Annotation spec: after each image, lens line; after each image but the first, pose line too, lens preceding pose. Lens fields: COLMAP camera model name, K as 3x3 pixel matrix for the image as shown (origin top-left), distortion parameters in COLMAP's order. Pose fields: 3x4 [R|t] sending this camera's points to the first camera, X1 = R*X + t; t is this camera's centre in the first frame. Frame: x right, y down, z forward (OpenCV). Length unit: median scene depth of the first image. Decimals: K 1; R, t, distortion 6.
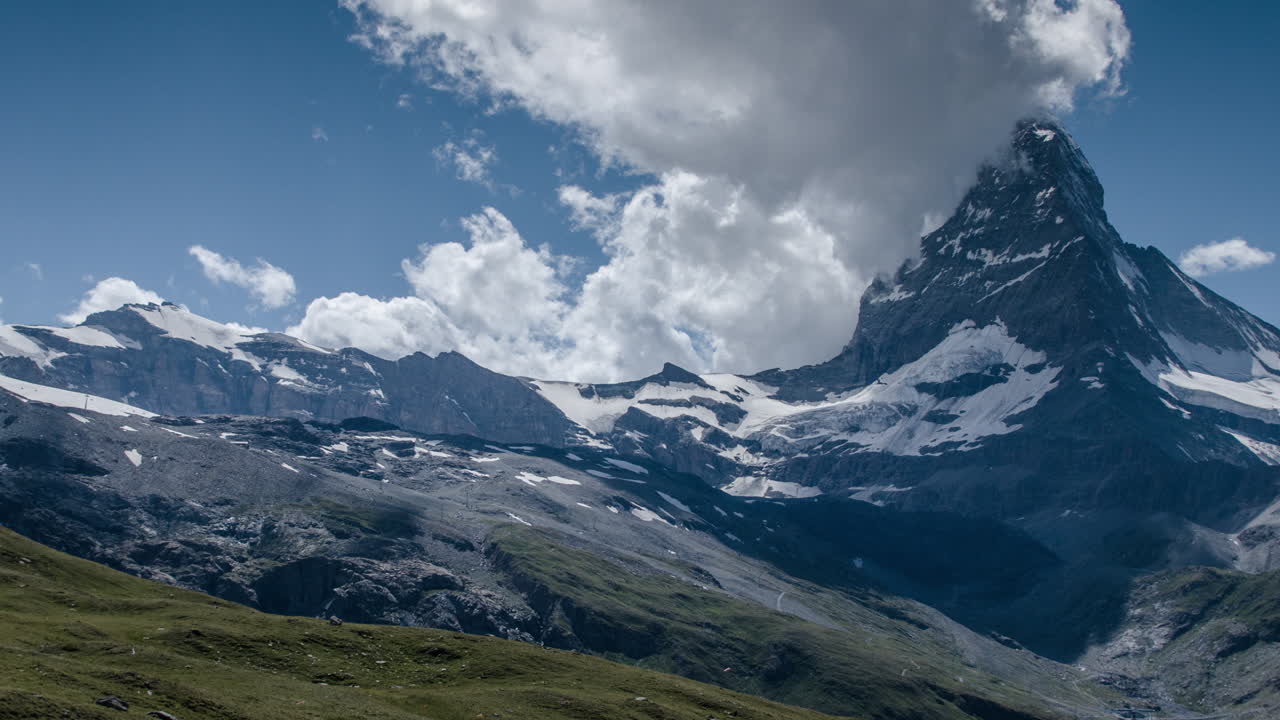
lens RADIAL K [[1979.3, 0, 640.4], [0, 1979.3, 359.6], [0, 0, 1]] dist [-0.025676, 0.000000]
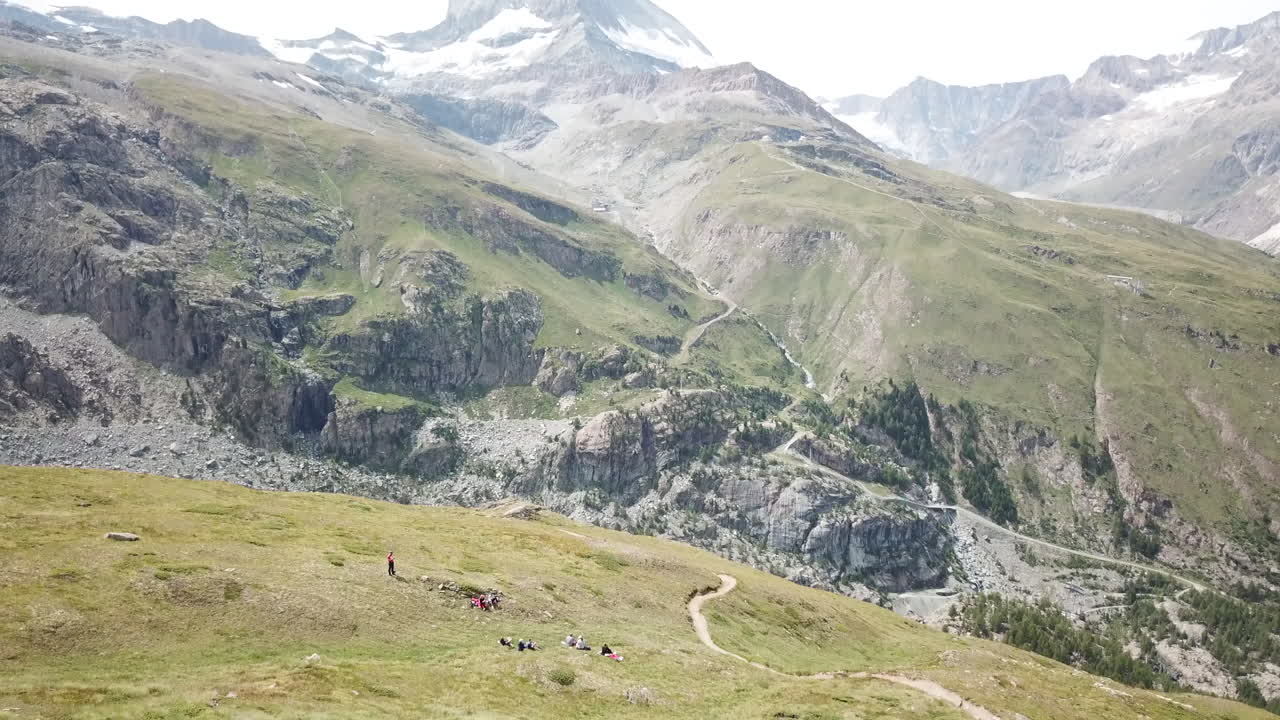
lens RADIAL K [[1979.3, 0, 640.1], [0, 1979.3, 359.8], [0, 0, 1]] dist [-0.025676, 0.000000]
pose [[0.965085, -0.068293, 0.252879, -0.178354], [-0.005250, 0.960177, 0.279343, -0.193620], [-0.261885, -0.270918, 0.926293, -0.707248]]
